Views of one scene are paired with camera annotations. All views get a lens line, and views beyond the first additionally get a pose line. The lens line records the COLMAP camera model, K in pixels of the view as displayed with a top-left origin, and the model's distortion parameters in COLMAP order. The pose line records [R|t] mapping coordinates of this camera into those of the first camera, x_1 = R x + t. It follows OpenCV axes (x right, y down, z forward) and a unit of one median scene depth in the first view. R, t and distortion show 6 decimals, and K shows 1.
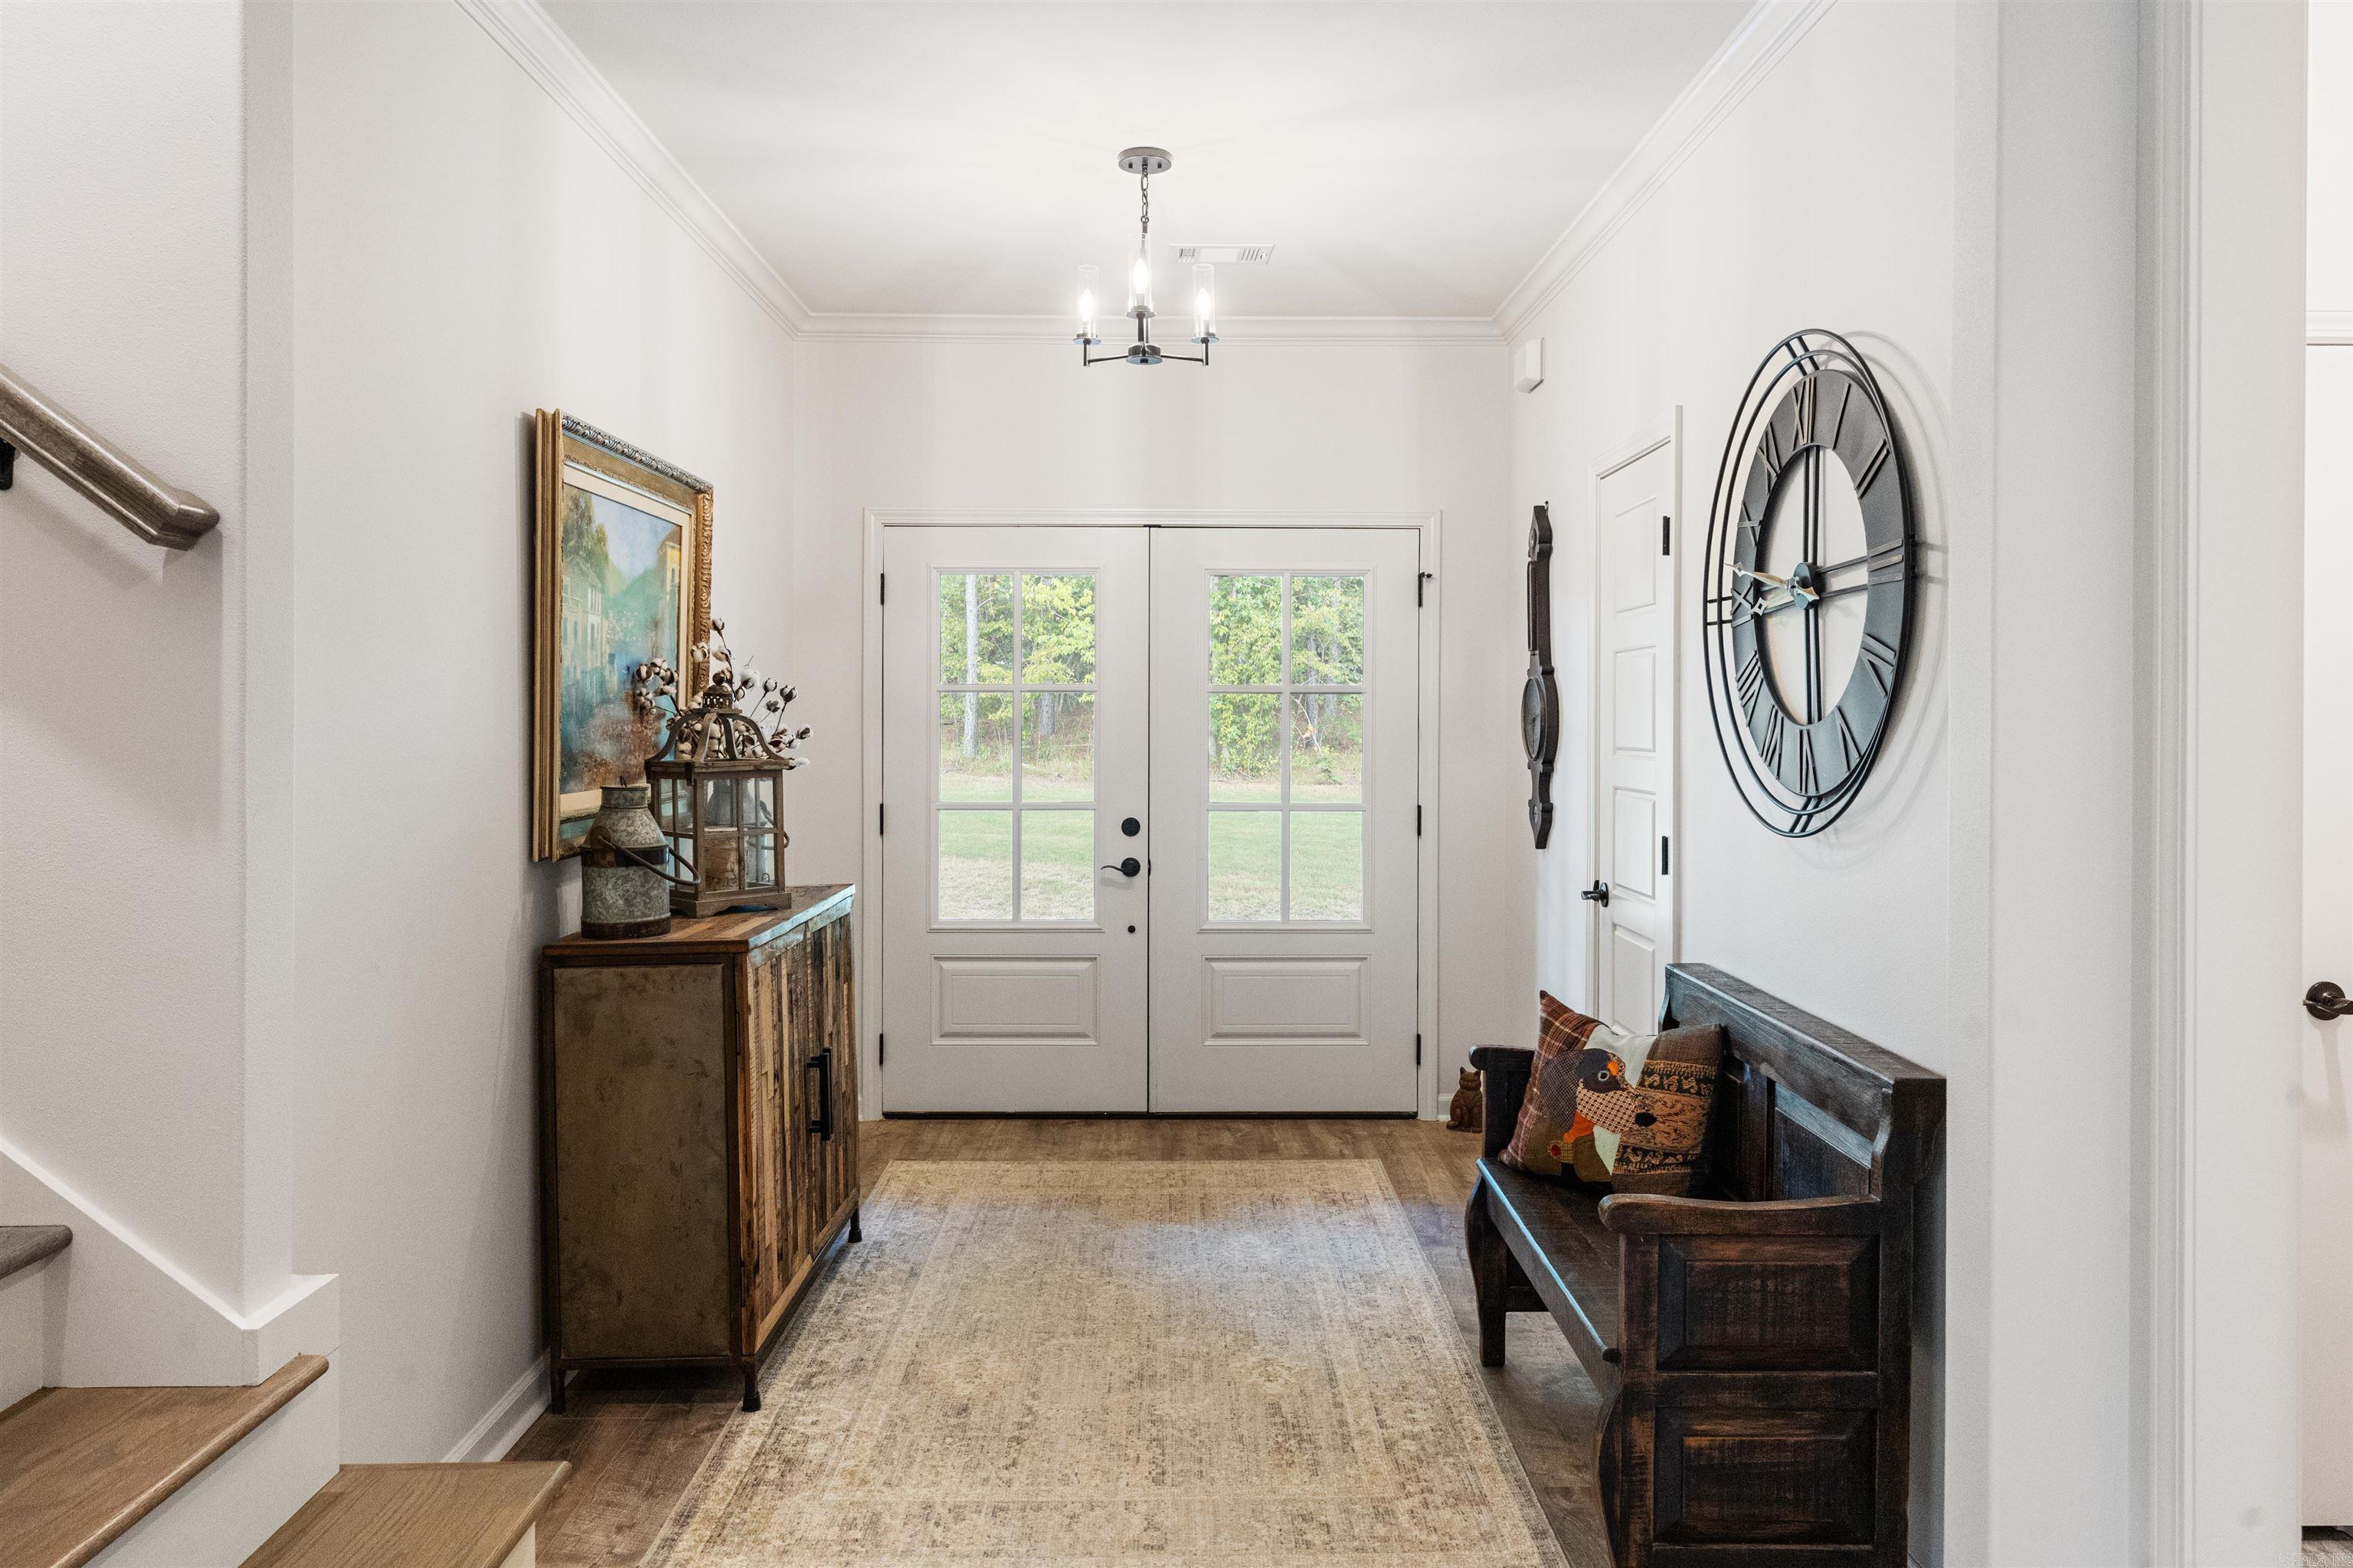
lens RADIAL K [[1593.3, 0, 1174.2], [0, 1593.3, 770.8], [0, 0, 1]] dist [0.002418, 0.005157]
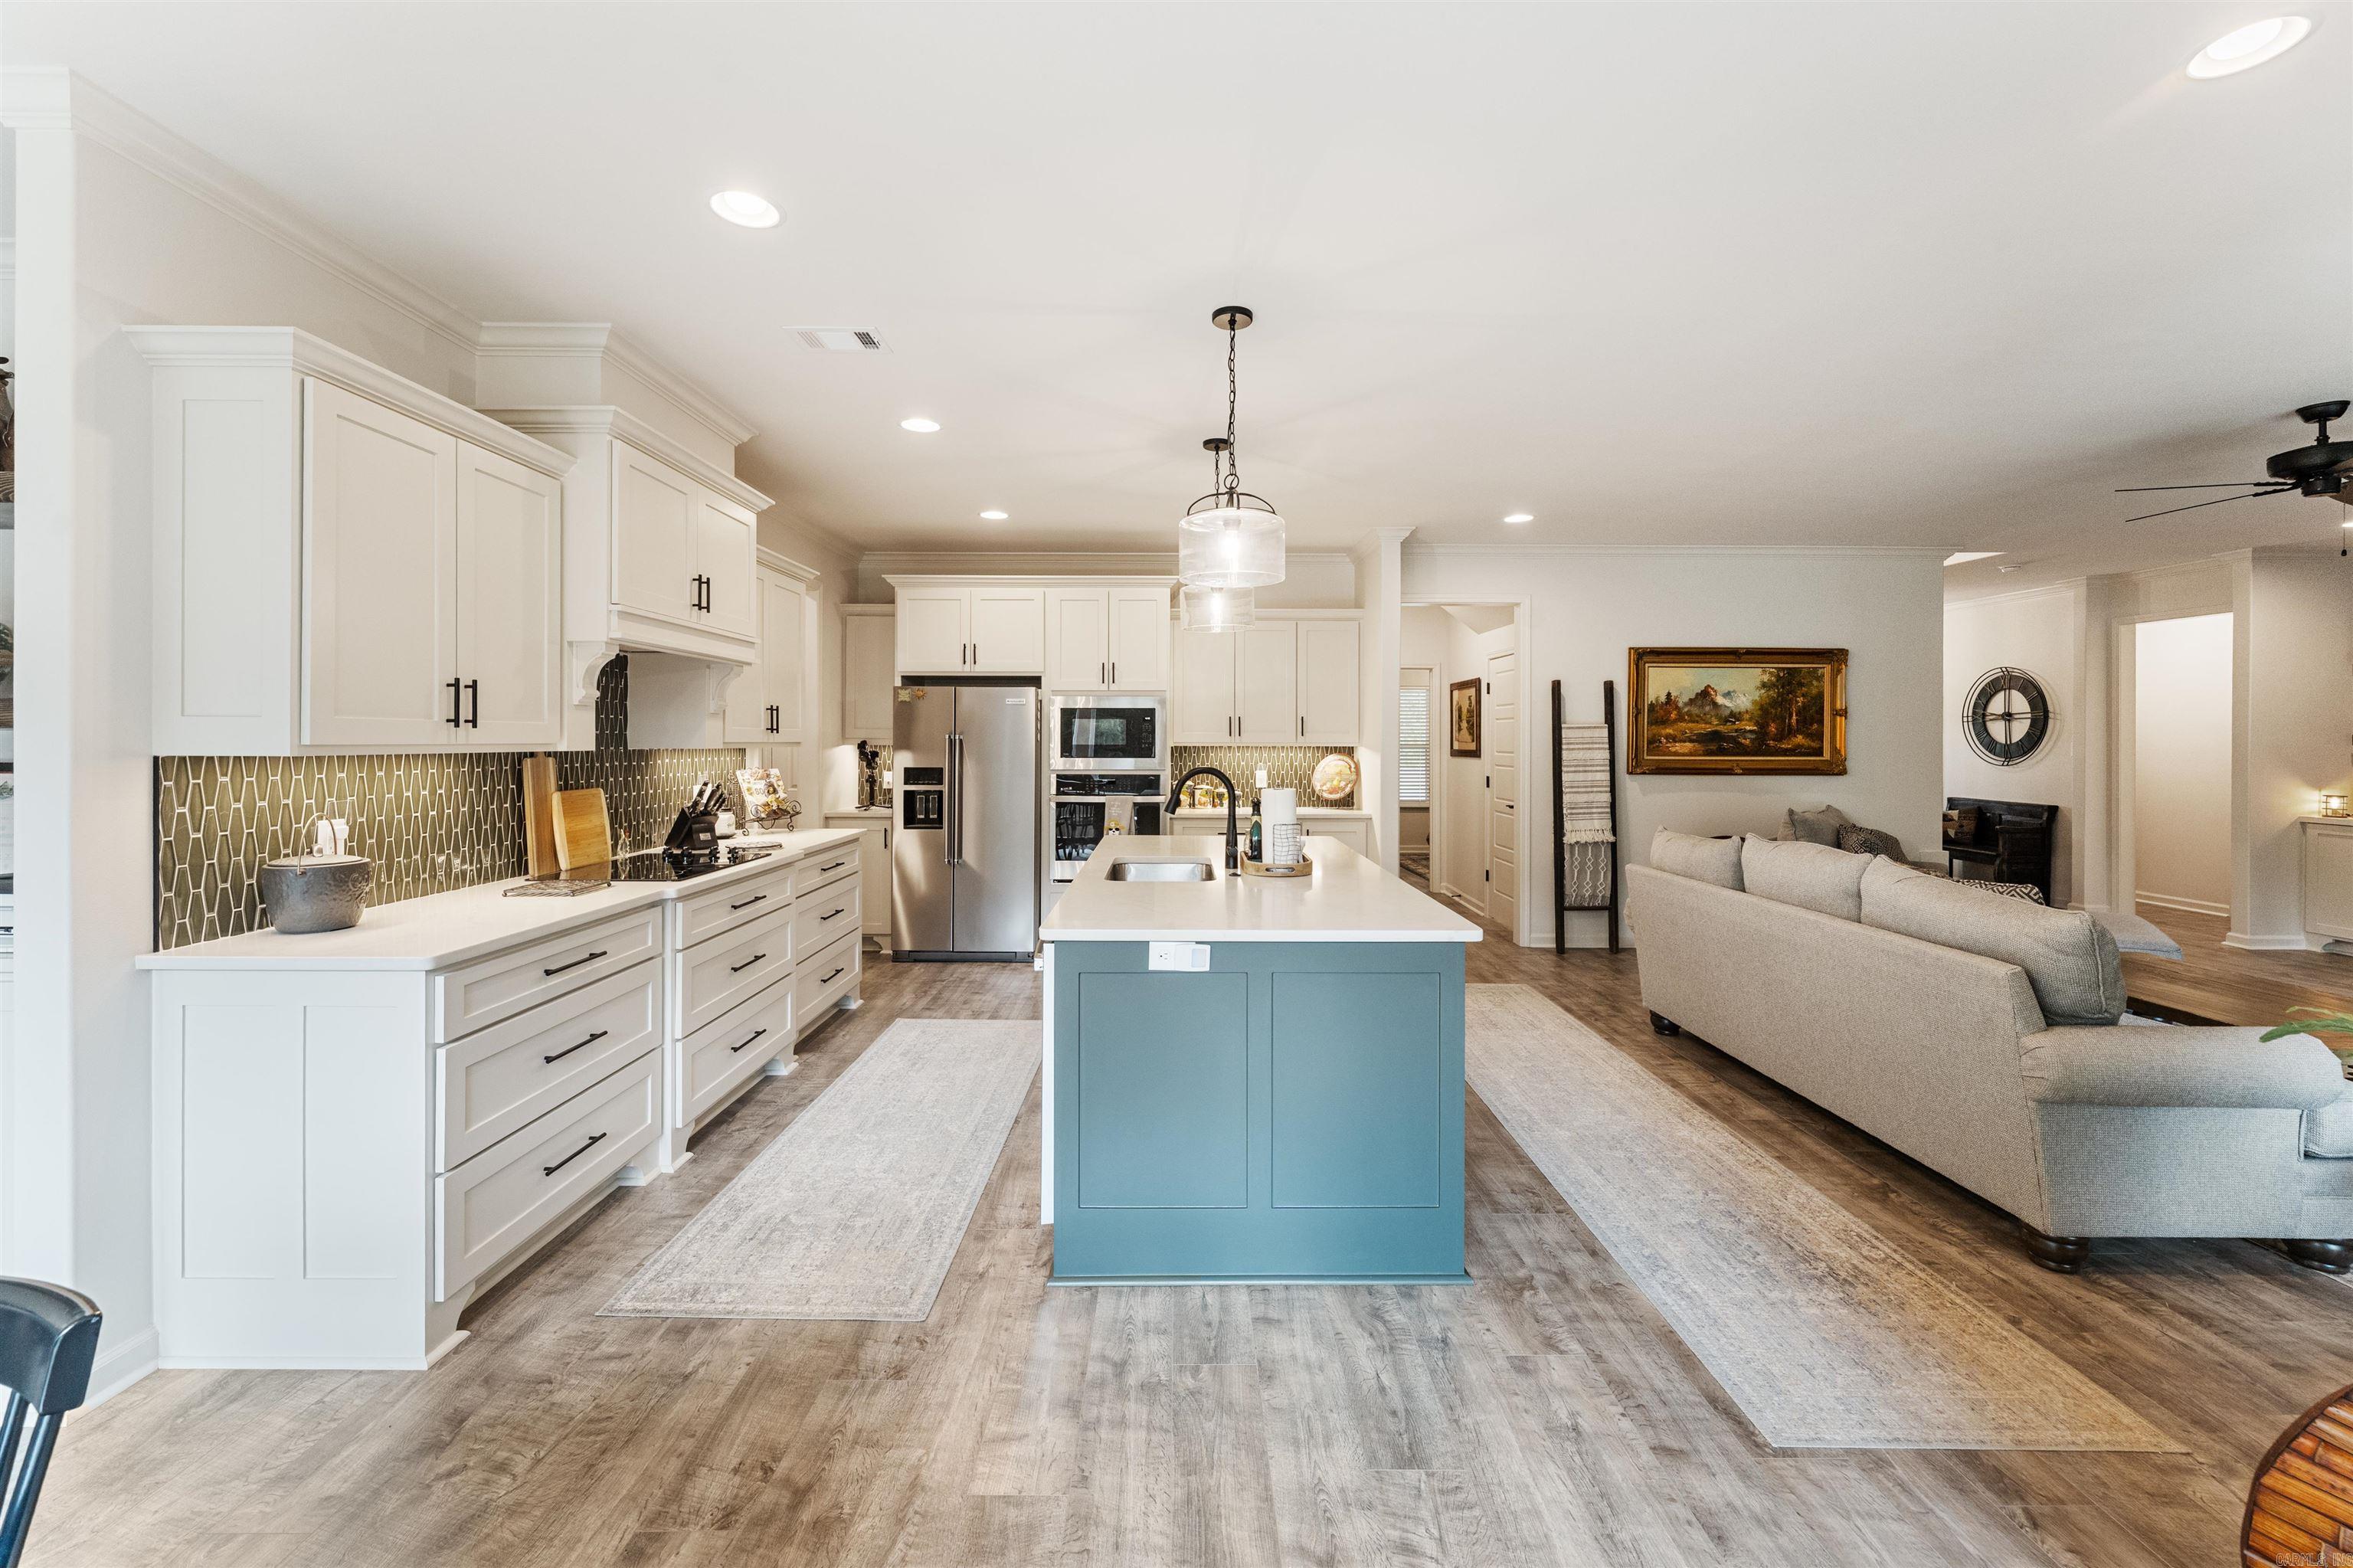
lens RADIAL K [[956.9, 0, 1173.0], [0, 956.9, 742.8], [0, 0, 1]] dist [0.000588, -0.000729]
pose [[0.999958, 0.002132, -0.008963, -2.260627], [-0.002461, 0.999314, -0.036952, 0.089783], [0.008878, 0.036973, 0.999277, -2.100485]]
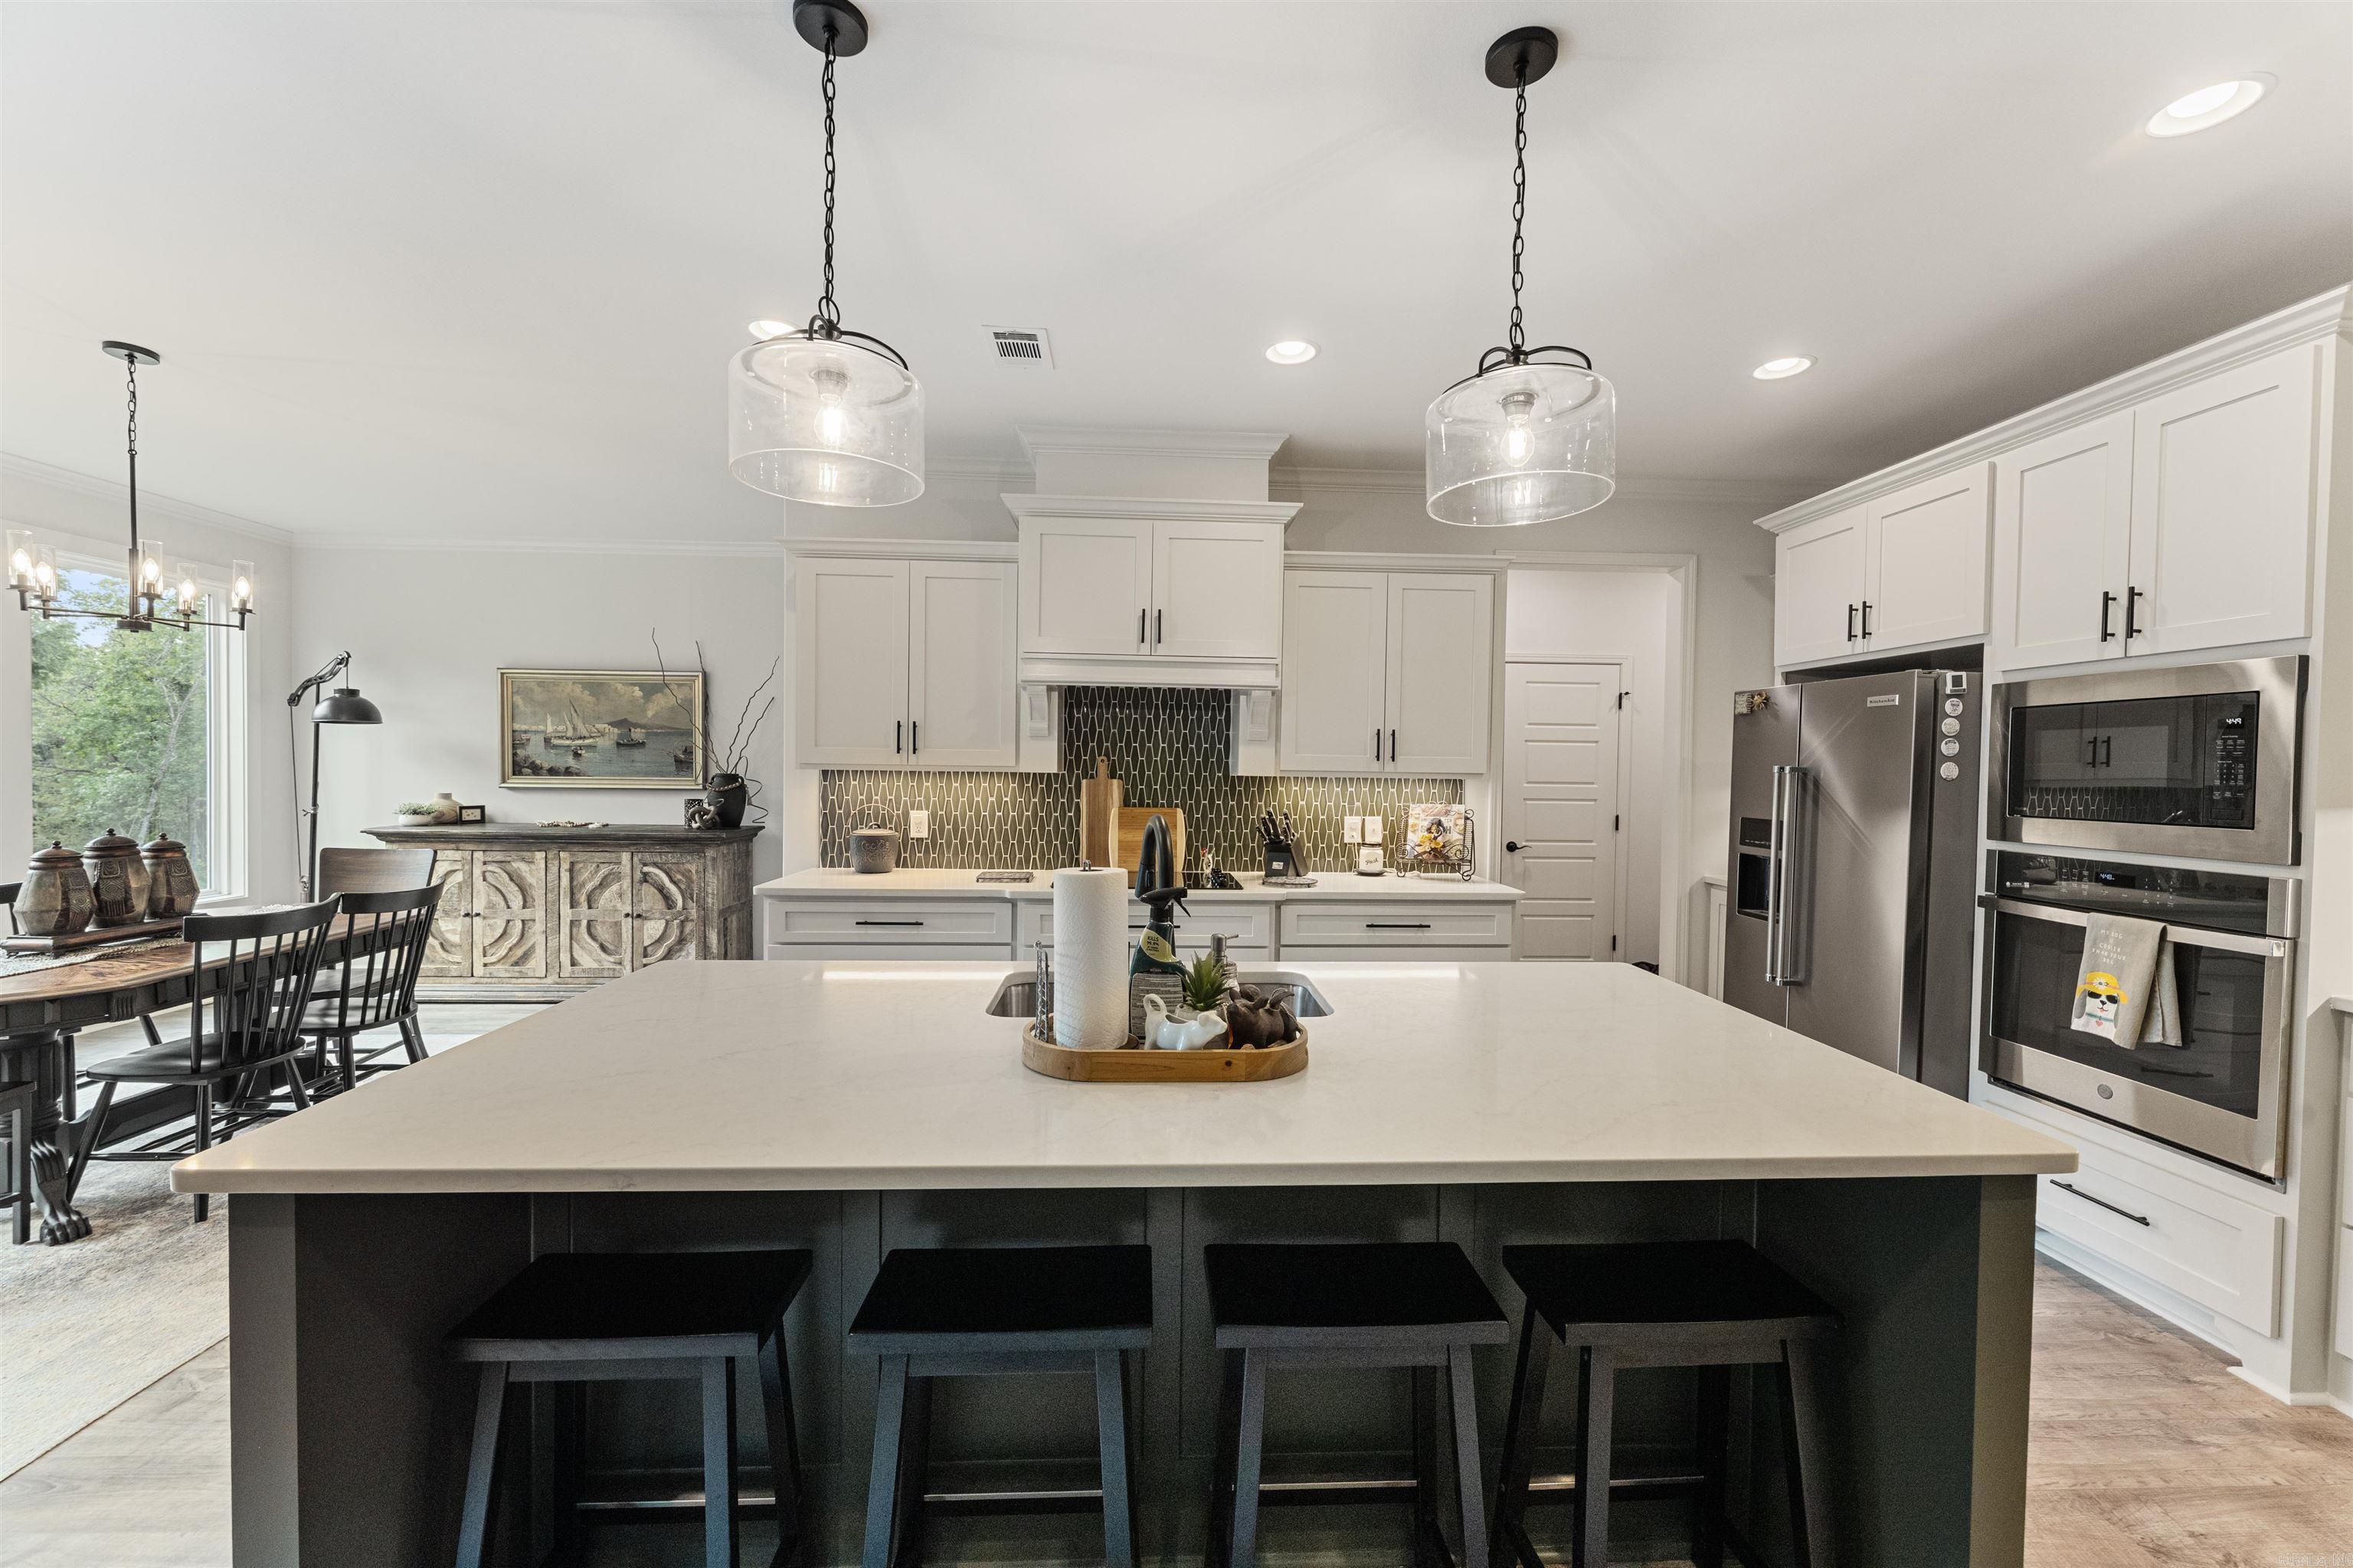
lens RADIAL K [[956.9, 0, 1202.1], [0, 956.9, 785.8], [0, 0, 1]] dist [0.000588, -0.000729]
pose [[0.033370, 0.020354, -0.999236, -1.545881], [-0.054850, 0.998323, 0.018503, 0.039136], [0.997937, 0.054191, 0.034431, -0.779761]]
